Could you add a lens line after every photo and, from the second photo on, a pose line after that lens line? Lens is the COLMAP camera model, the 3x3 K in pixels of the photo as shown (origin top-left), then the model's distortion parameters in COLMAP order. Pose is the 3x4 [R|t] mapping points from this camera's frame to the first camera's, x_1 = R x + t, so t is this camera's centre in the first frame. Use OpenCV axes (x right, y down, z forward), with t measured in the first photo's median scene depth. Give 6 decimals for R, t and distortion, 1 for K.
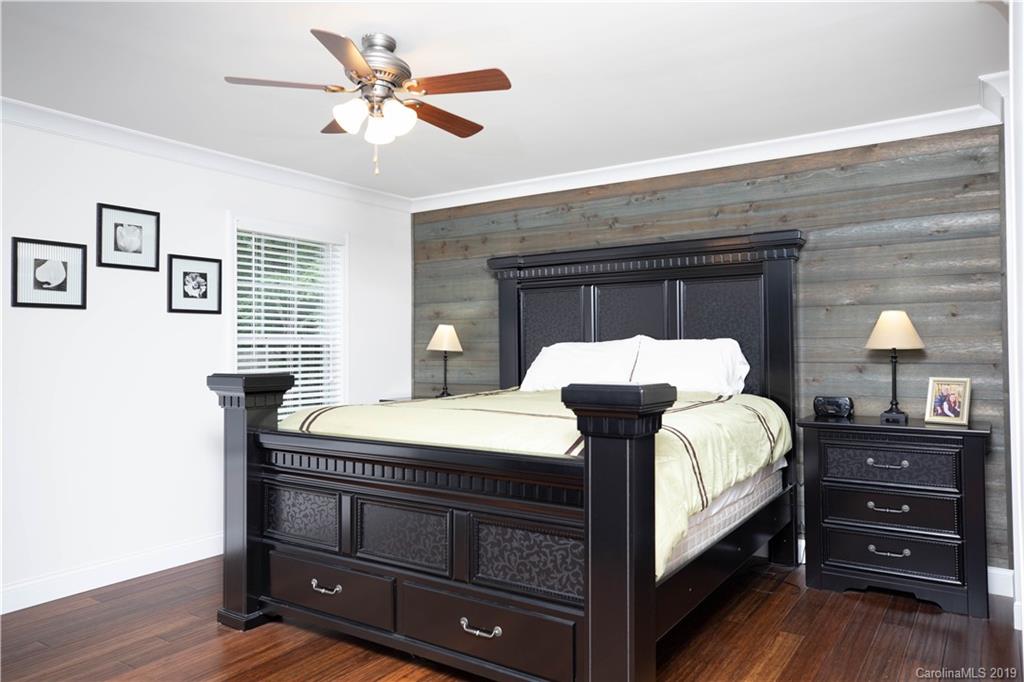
lens RADIAL K [[697.9, 0, 536.1], [0, 697.9, 373.4], [0, 0, 1]] dist [0.046150, -0.001119]
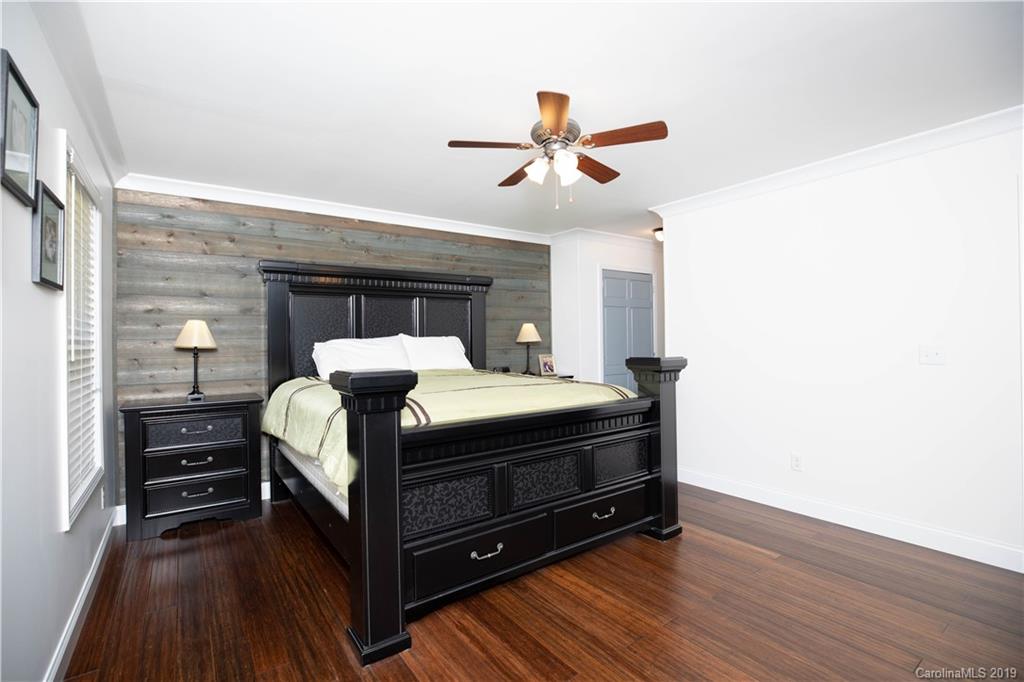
lens RADIAL K [[470.9, 0, 516.7], [0, 470.9, 338.7], [0, 0, 1]] dist [-0.018715, -0.000253]
pose [[0.376948, 0.004540, 0.926223, -0.679048], [0.050017, 0.998429, -0.025250, -0.010162], [-0.924883, 0.055845, 0.376129, 0.455754]]
